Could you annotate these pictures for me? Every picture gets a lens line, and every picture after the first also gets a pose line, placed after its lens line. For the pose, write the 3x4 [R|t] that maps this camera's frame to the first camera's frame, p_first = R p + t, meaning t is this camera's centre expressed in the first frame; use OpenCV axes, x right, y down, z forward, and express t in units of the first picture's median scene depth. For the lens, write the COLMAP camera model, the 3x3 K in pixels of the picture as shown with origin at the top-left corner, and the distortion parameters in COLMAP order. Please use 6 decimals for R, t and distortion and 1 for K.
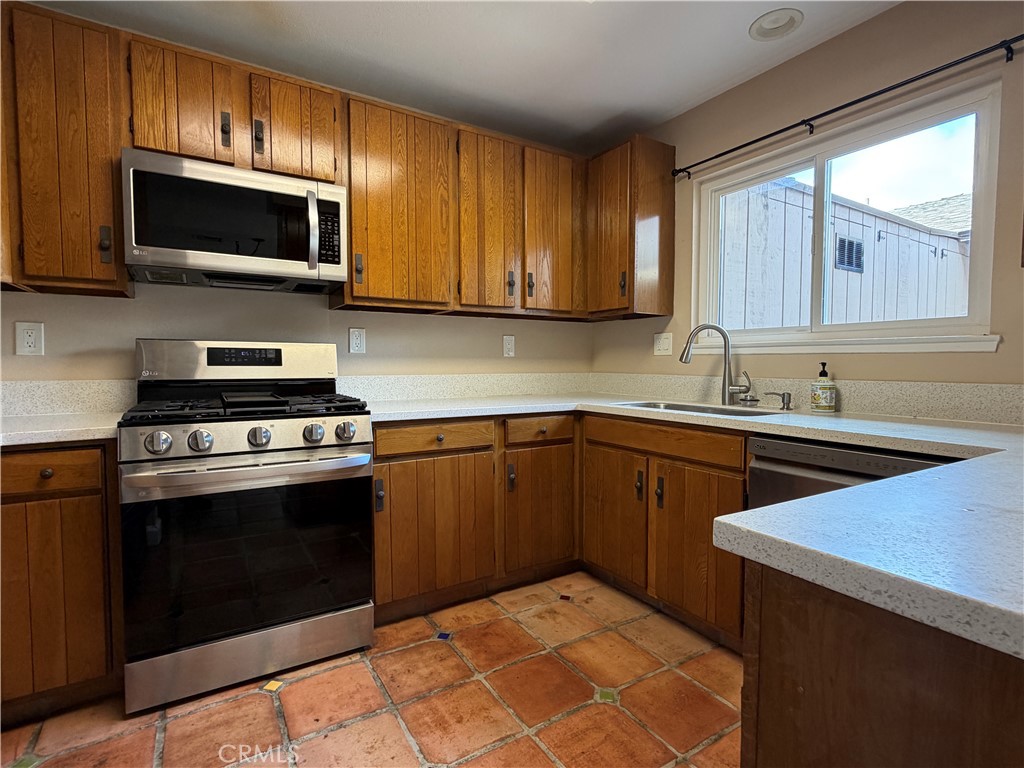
lens RADIAL K [[506.7, 0, 508.7], [0, 506.7, 385.0], [0, 0, 1]] dist [0.004417, -0.000525]
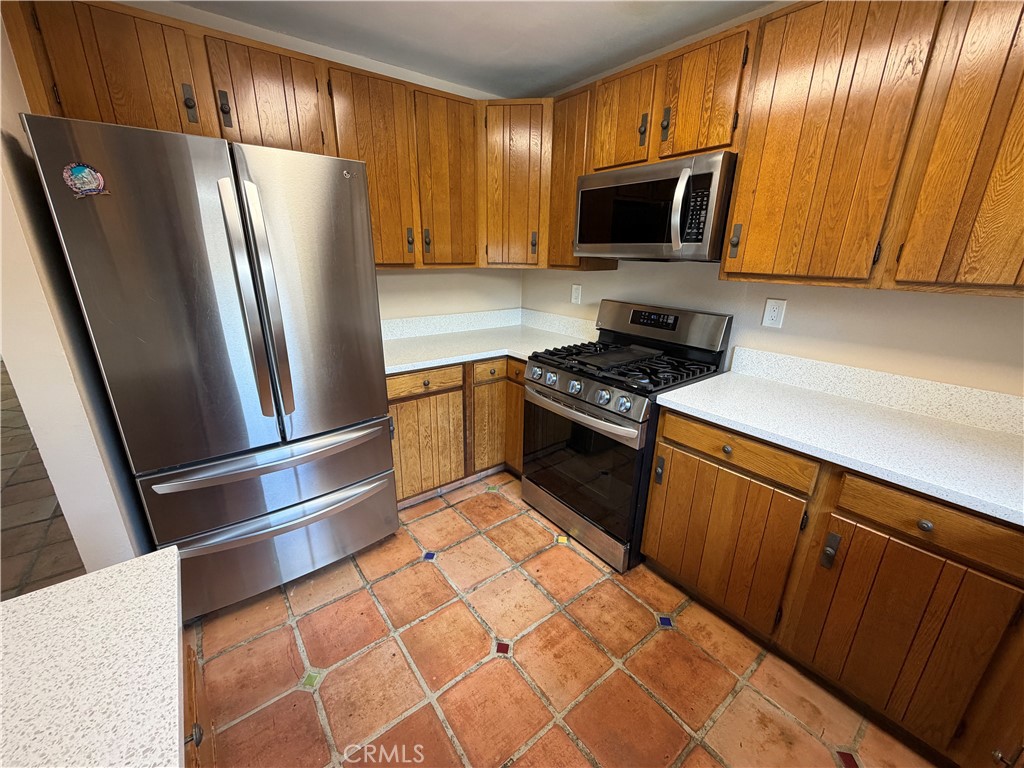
lens RADIAL K [[407.9, 0, 509.1], [0, 407.9, 384.0], [0, 0, 1]] dist [0.002907, -0.000172]
pose [[0.103647, 0.310339, -0.944959, 0.467739], [-0.055838, 0.950393, 0.305999, -0.202740], [0.993046, 0.021049, 0.115834, 0.559365]]
